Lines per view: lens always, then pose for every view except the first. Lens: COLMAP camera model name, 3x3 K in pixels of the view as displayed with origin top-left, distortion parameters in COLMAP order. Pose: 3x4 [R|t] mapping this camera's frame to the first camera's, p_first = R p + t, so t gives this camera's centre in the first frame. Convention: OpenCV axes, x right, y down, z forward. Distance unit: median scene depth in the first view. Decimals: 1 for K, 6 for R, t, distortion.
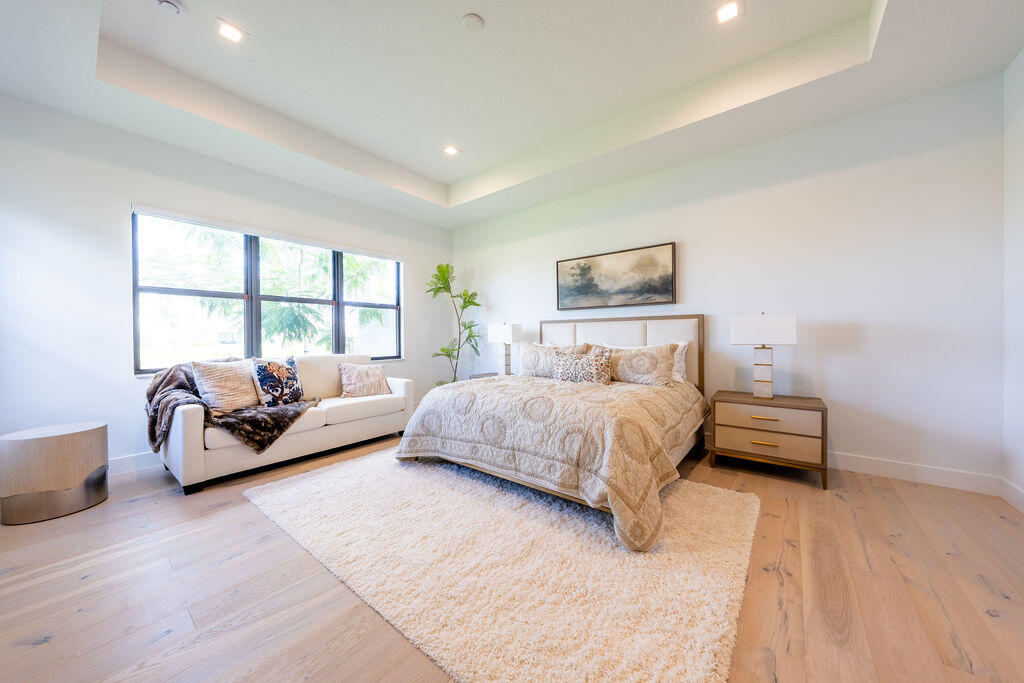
lens RADIAL K [[347.3, 0, 510.3], [0, 347.3, 337.1], [0, 0, 1]] dist [0.001460, -0.000873]
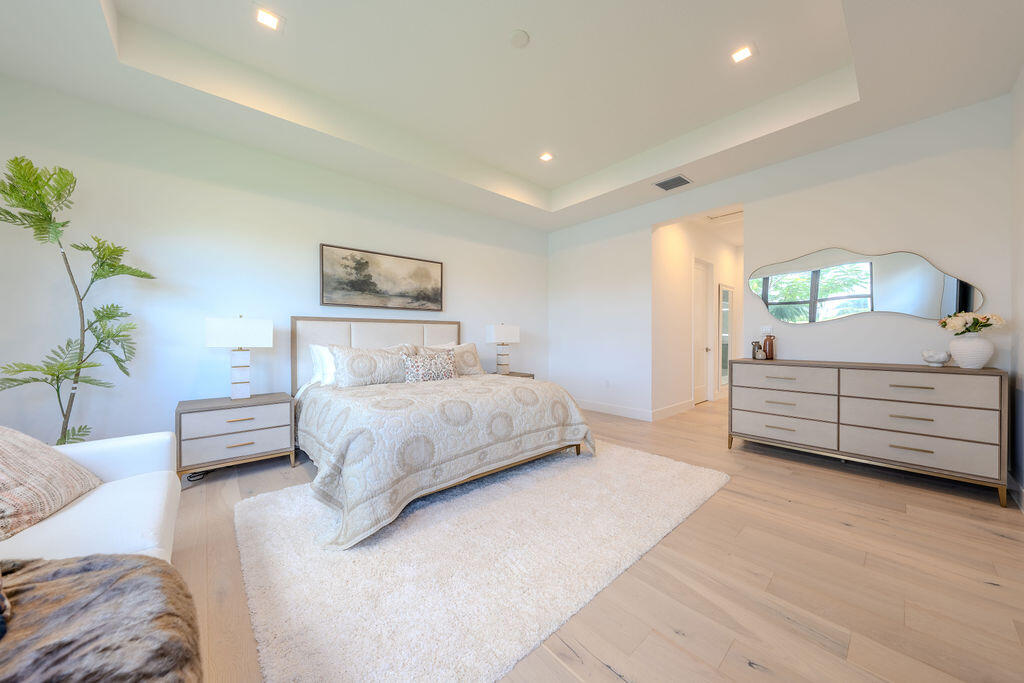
lens RADIAL K [[347.3, 0, 508.6], [0, 347.3, 342.3], [0, 0, 1]] dist [0.001460, -0.000873]
pose [[0.177869, -0.011629, 0.983985, -0.667200], [0.000319, 0.999931, 0.011759, 0.000353], [-0.984054, -0.001778, 0.177861, 0.493731]]
